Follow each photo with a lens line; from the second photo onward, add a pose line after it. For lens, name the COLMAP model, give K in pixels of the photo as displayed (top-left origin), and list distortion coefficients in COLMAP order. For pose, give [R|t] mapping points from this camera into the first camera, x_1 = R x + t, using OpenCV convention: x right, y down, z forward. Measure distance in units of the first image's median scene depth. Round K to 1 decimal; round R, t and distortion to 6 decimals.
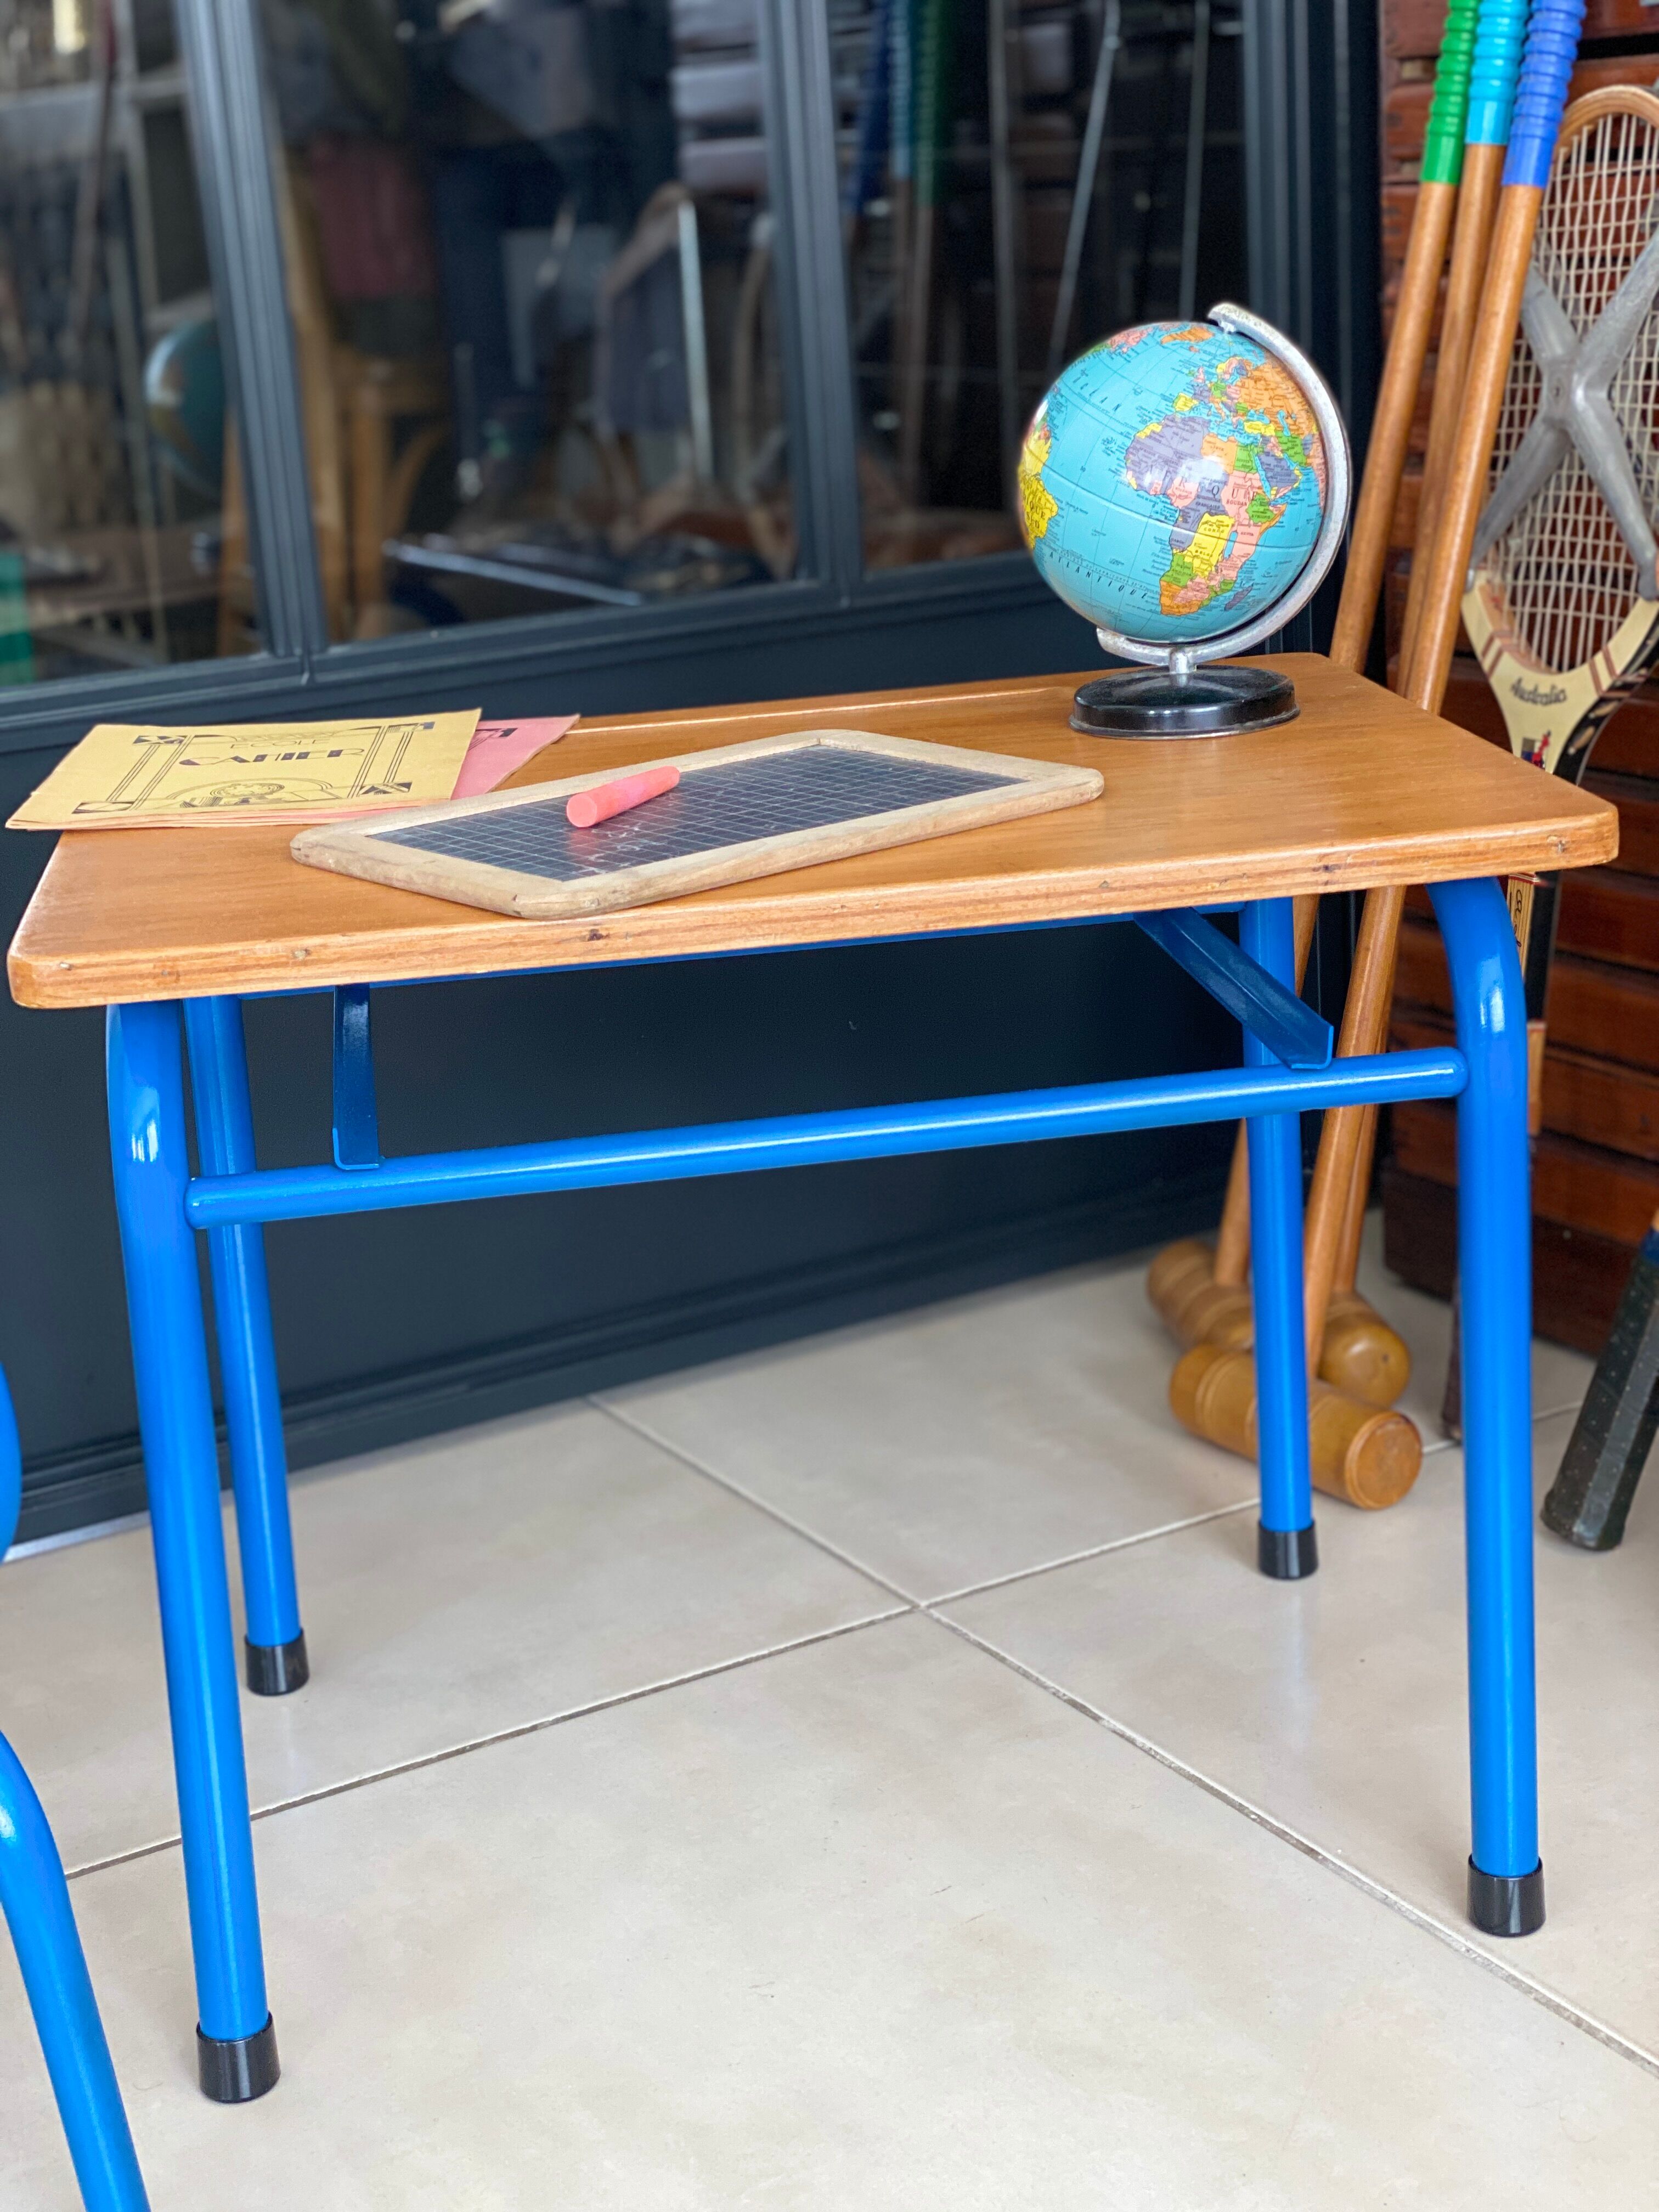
lens RADIAL K [[3320.6, 0, 819.1], [0, 3320.6, 1126.1], [0, 0, 1]] dist [0.150830, -0.185257]
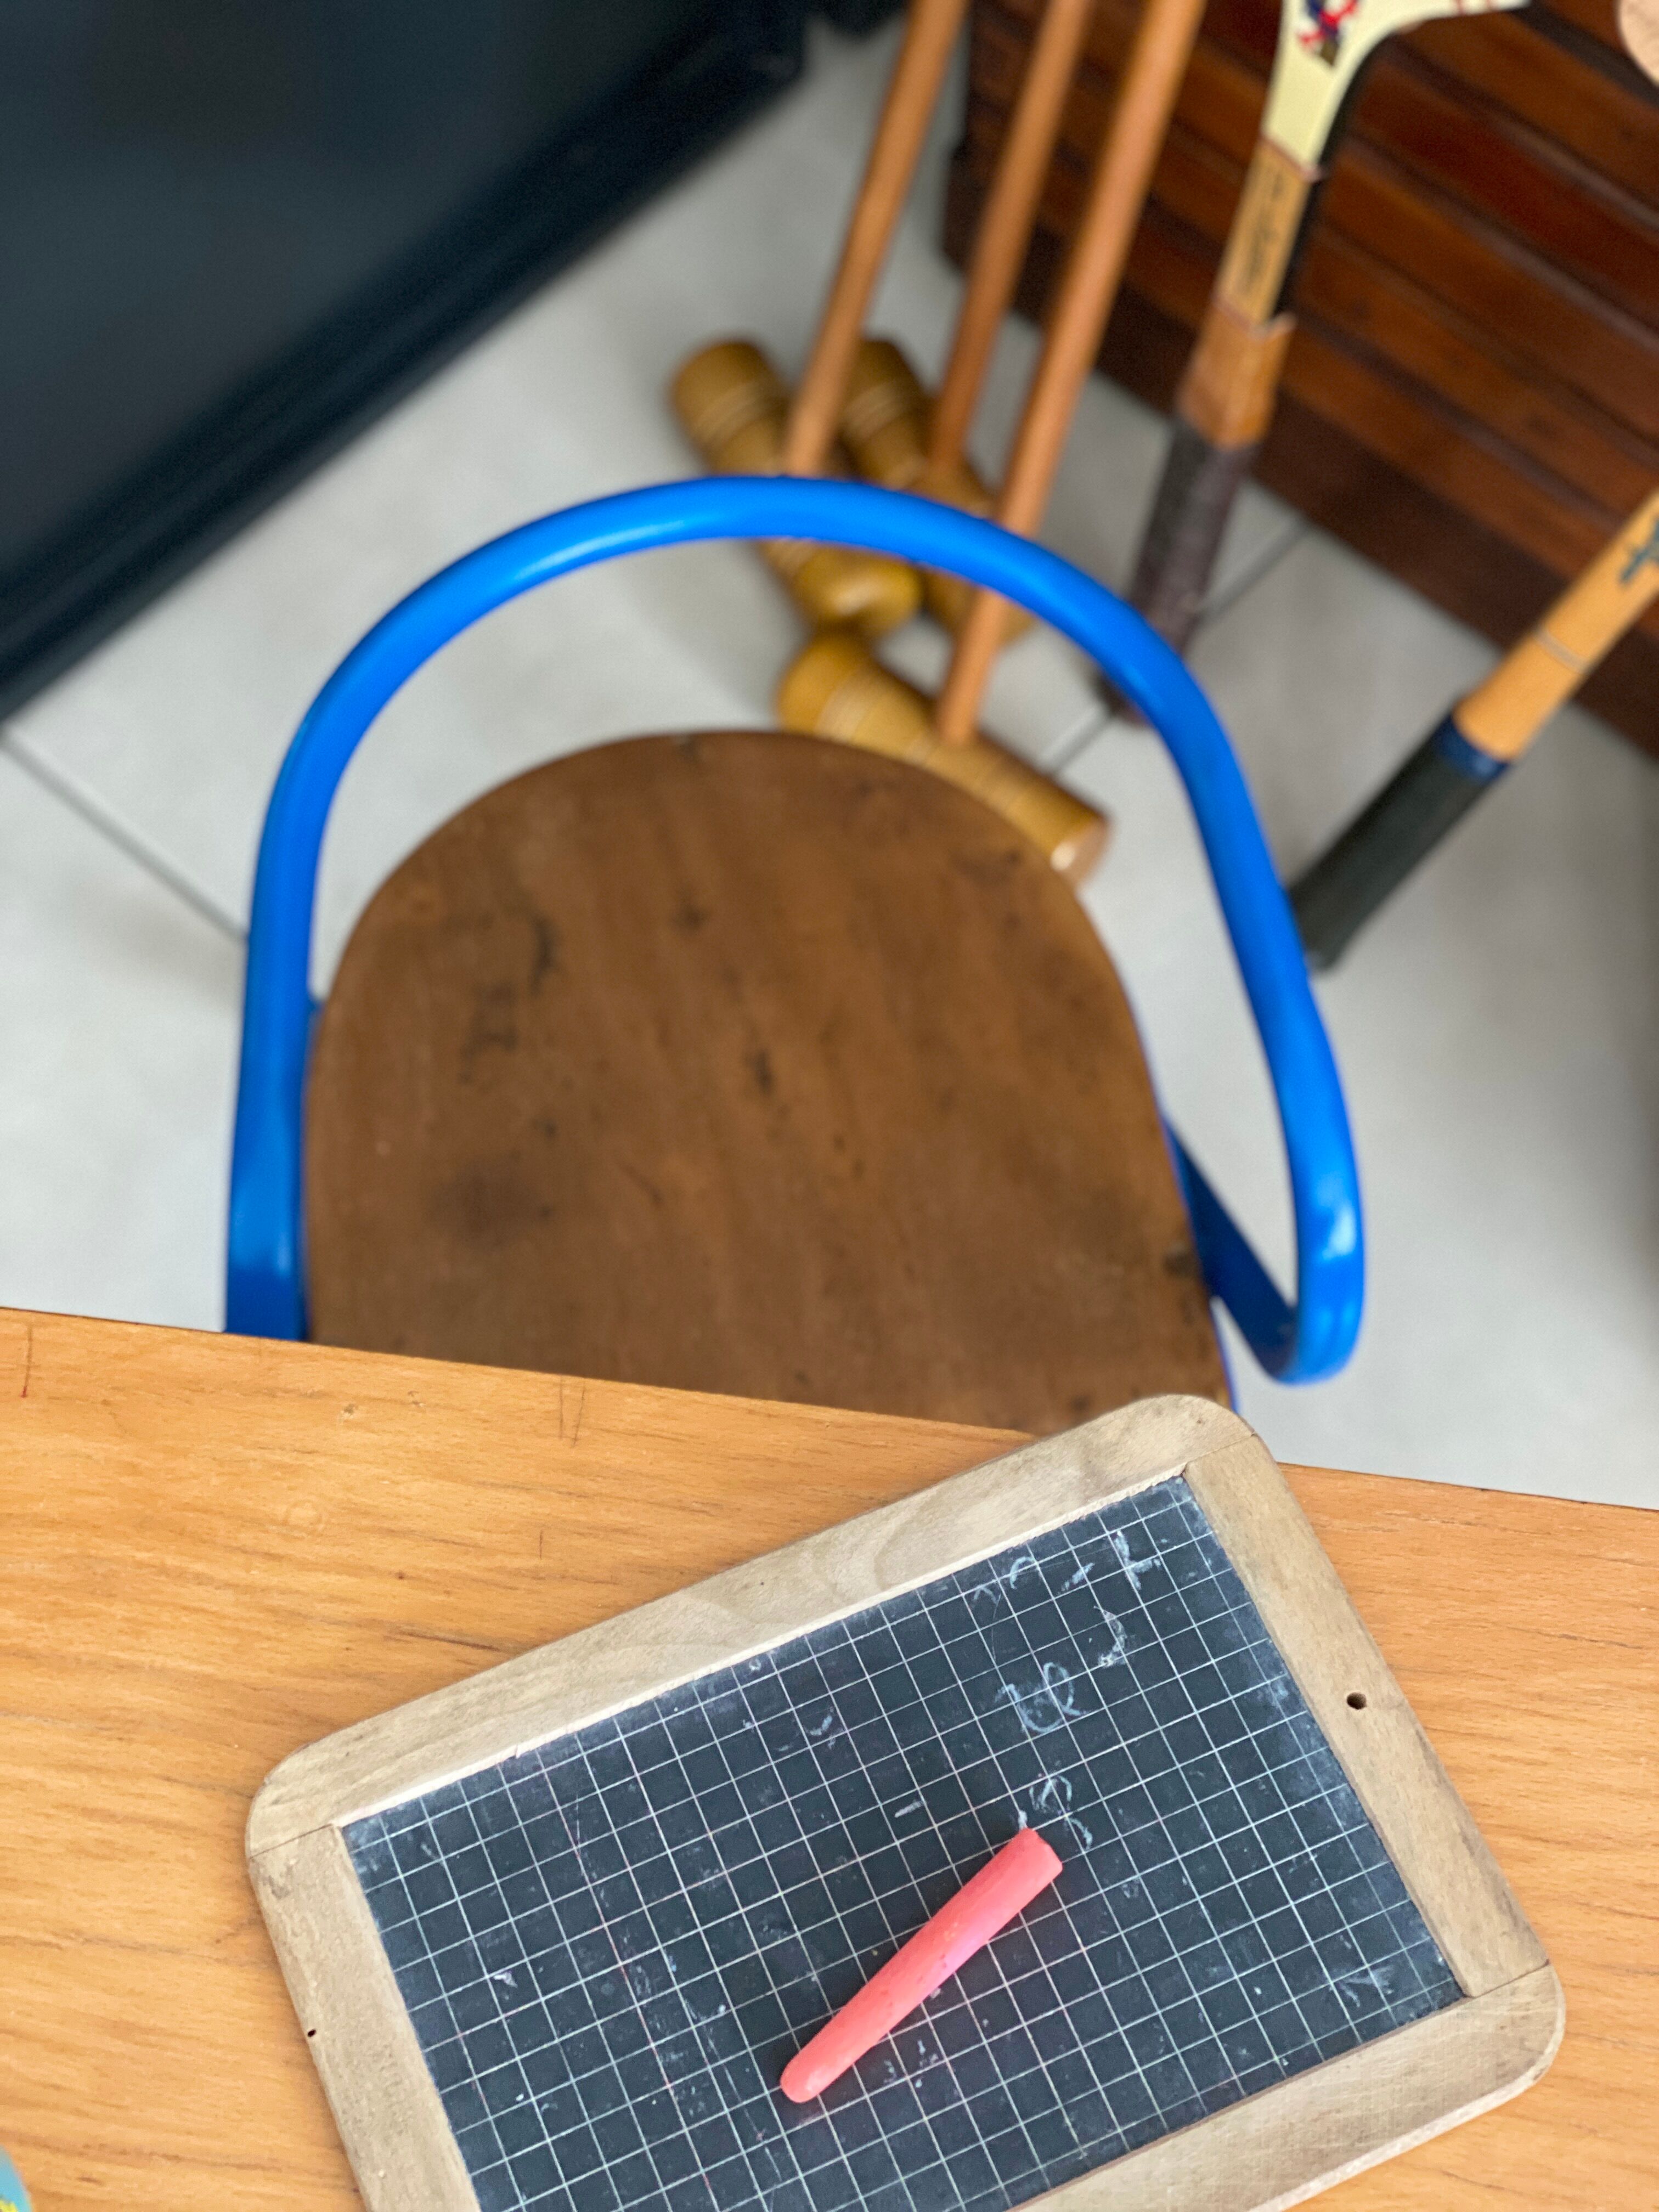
lens RADIAL K [[3334.0, 0, 841.3], [0, 3334.0, 1099.7], [0, 0, 1]] dist [0.176509, -0.355837]
pose [[0.946065, -0.235428, 0.222566, -0.107254], [0.003437, 0.694231, 0.719744, -0.578152], [-0.323960, -0.680159, 0.657597, 0.552223]]
